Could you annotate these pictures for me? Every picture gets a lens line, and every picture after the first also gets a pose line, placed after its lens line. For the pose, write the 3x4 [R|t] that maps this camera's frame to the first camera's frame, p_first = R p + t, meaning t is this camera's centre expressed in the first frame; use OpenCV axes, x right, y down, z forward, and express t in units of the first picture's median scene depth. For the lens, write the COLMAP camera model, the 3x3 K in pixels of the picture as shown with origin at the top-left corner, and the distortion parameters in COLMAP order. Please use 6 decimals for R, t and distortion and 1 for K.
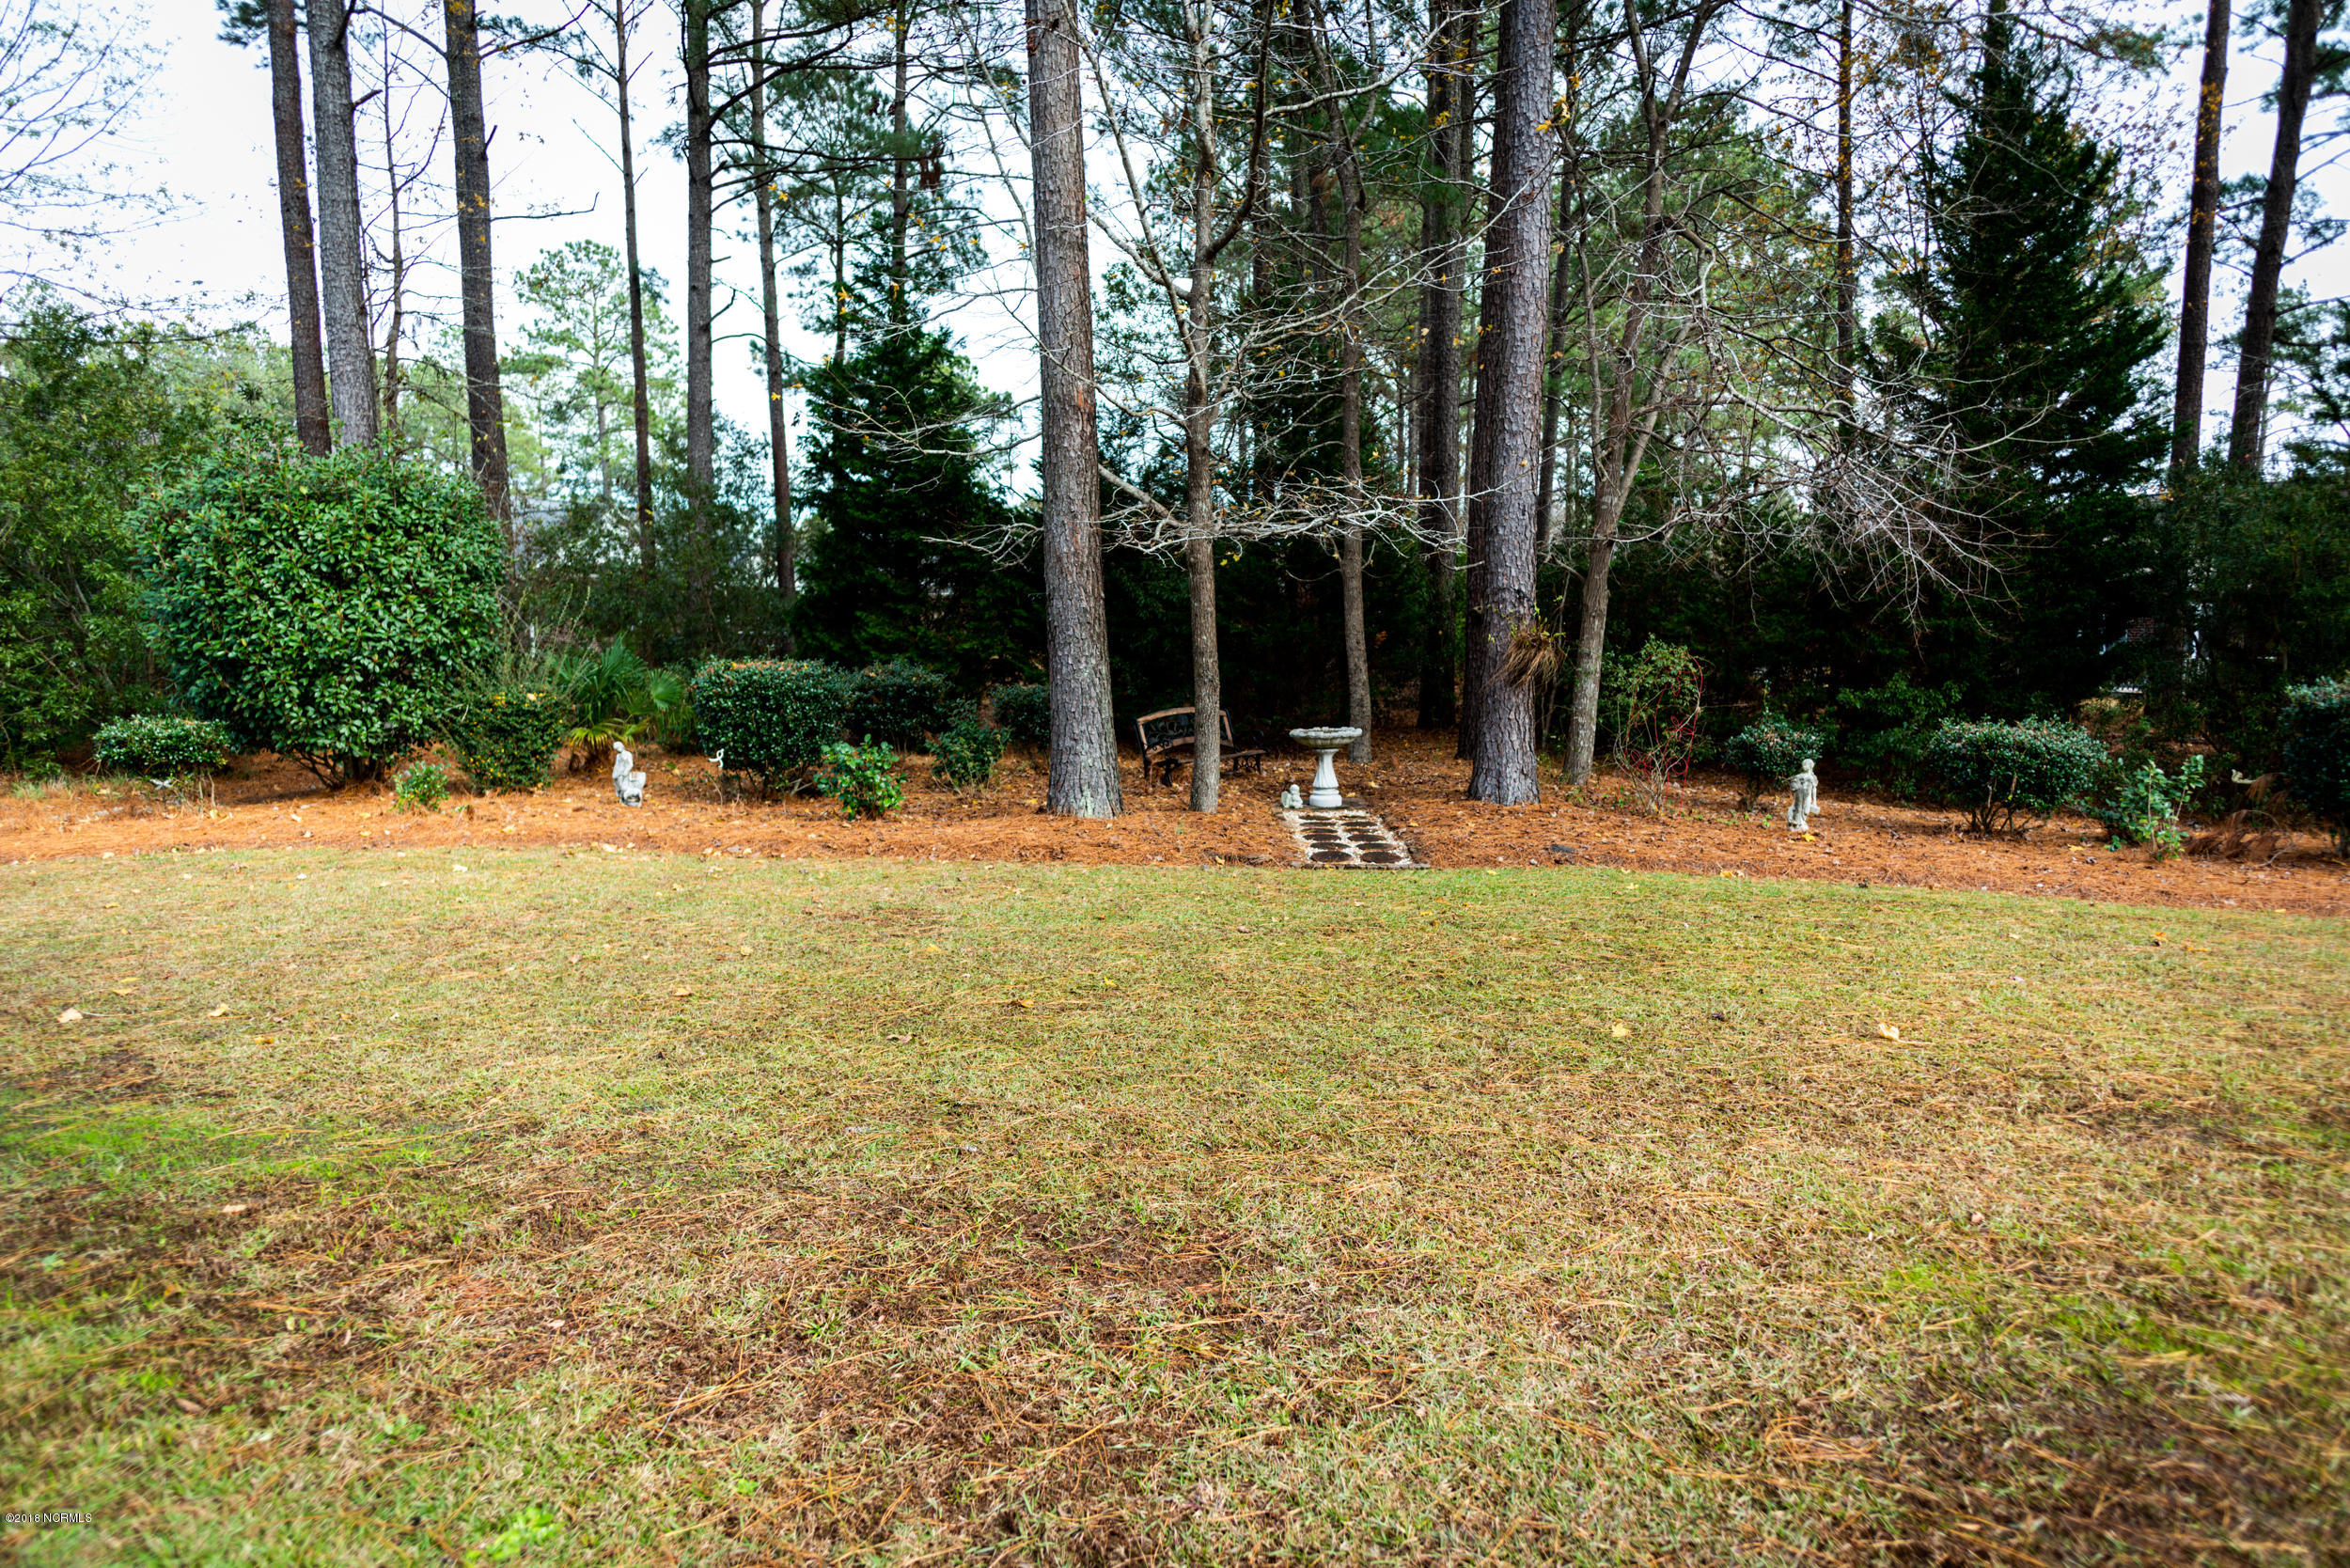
lens RADIAL K [[1342.3, 0, 1175.0], [0, 1342.3, 784.0], [0, 0, 1]] dist [-0.002161, -0.000130]
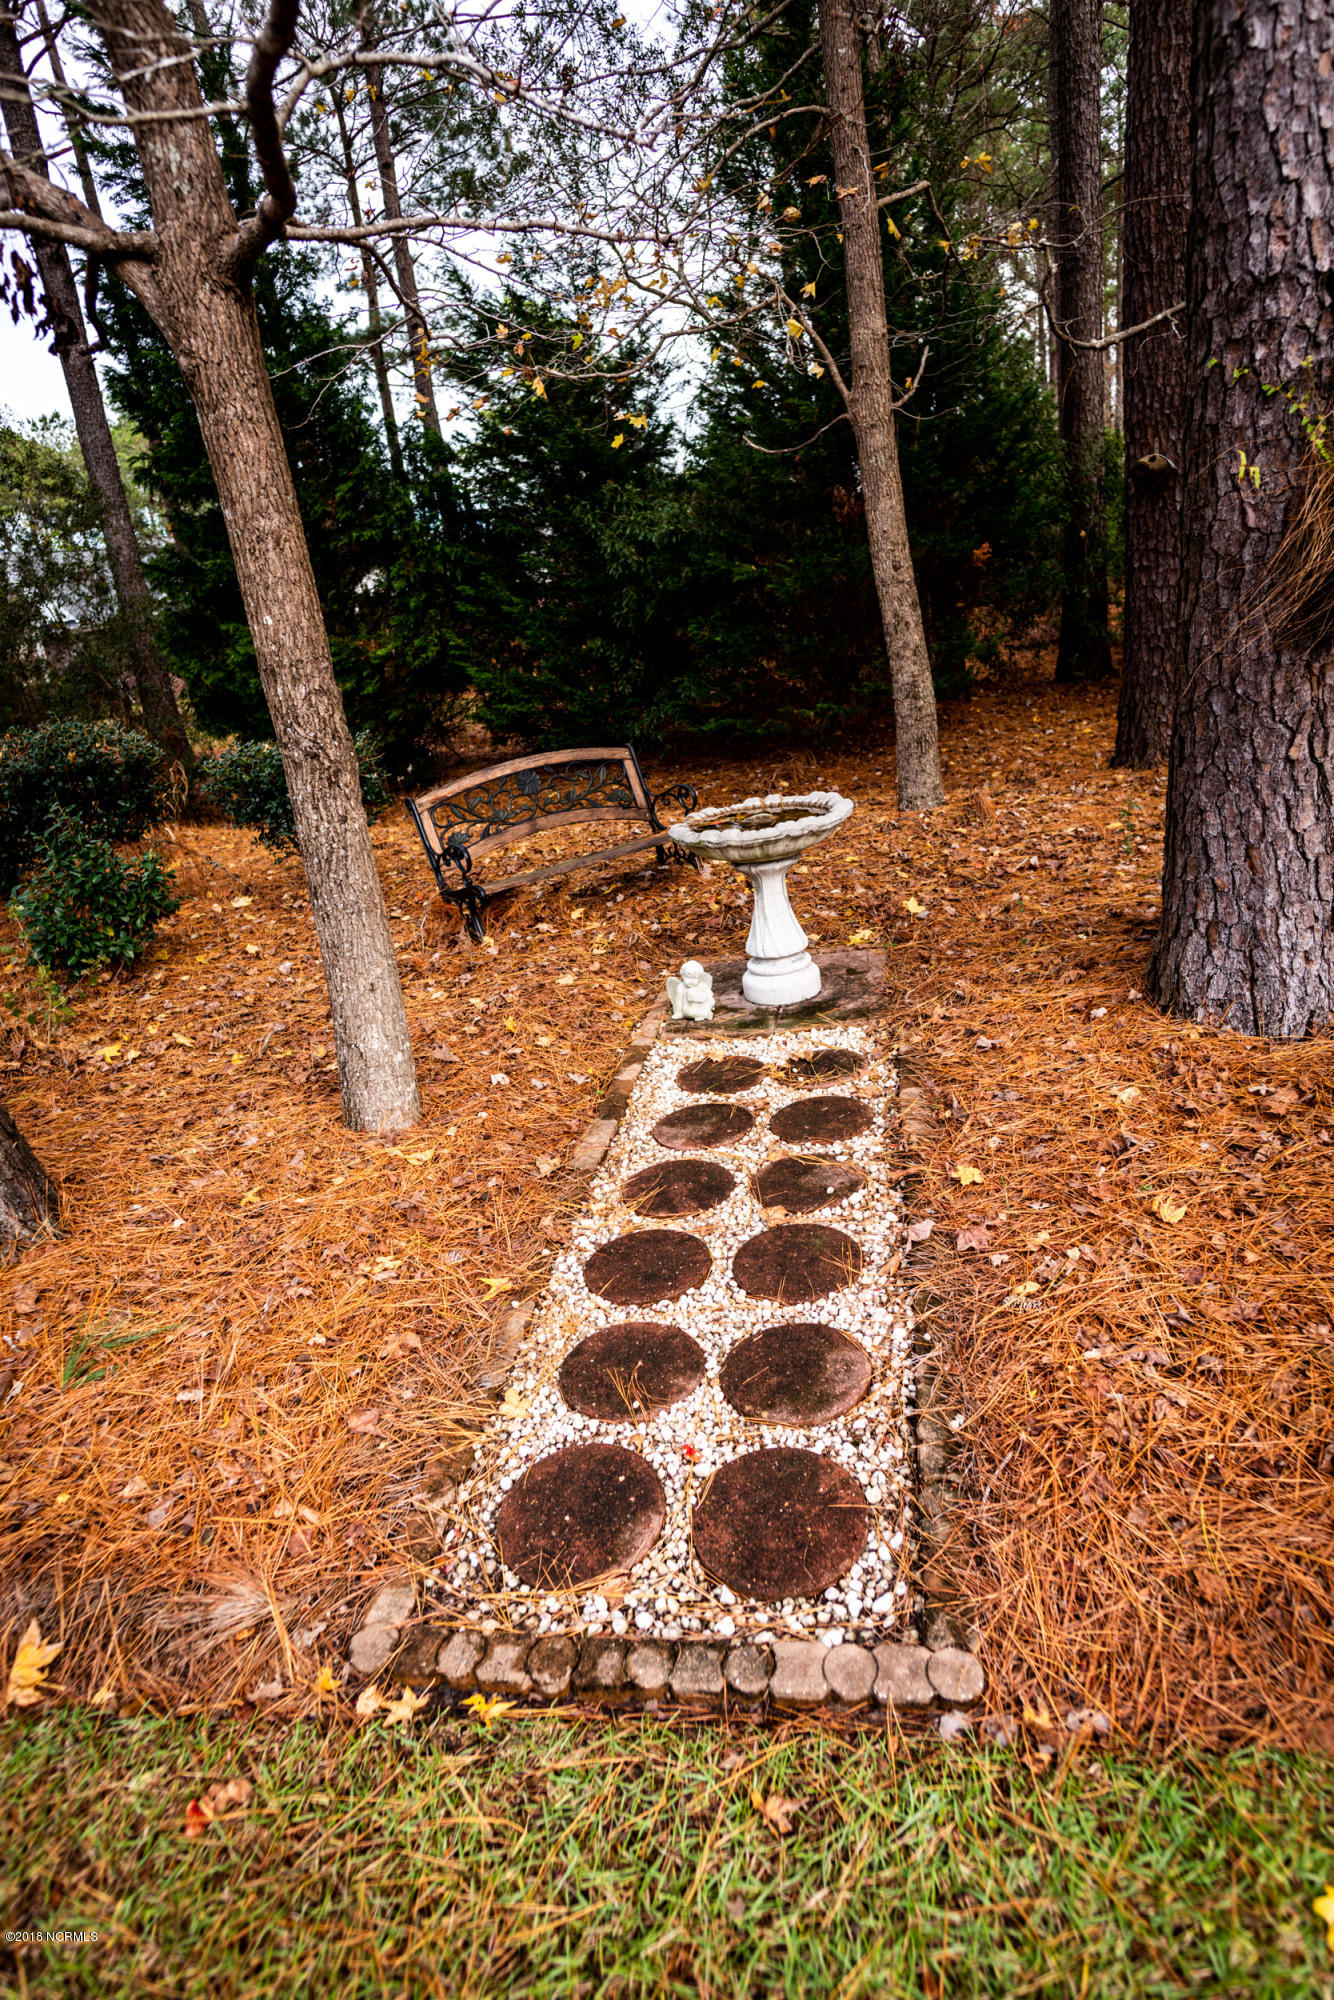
lens RADIAL K [[1142.3, 0, 667.0], [0, 1142.3, 1000.0], [0, 0, 1]] dist [-0.002161, -0.000130]
pose [[0.980138, -0.075659, -0.183320, 0.118419], [0.114740, 0.970288, 0.213017, -0.050564], [0.161756, -0.229820, 0.959697, 0.549719]]
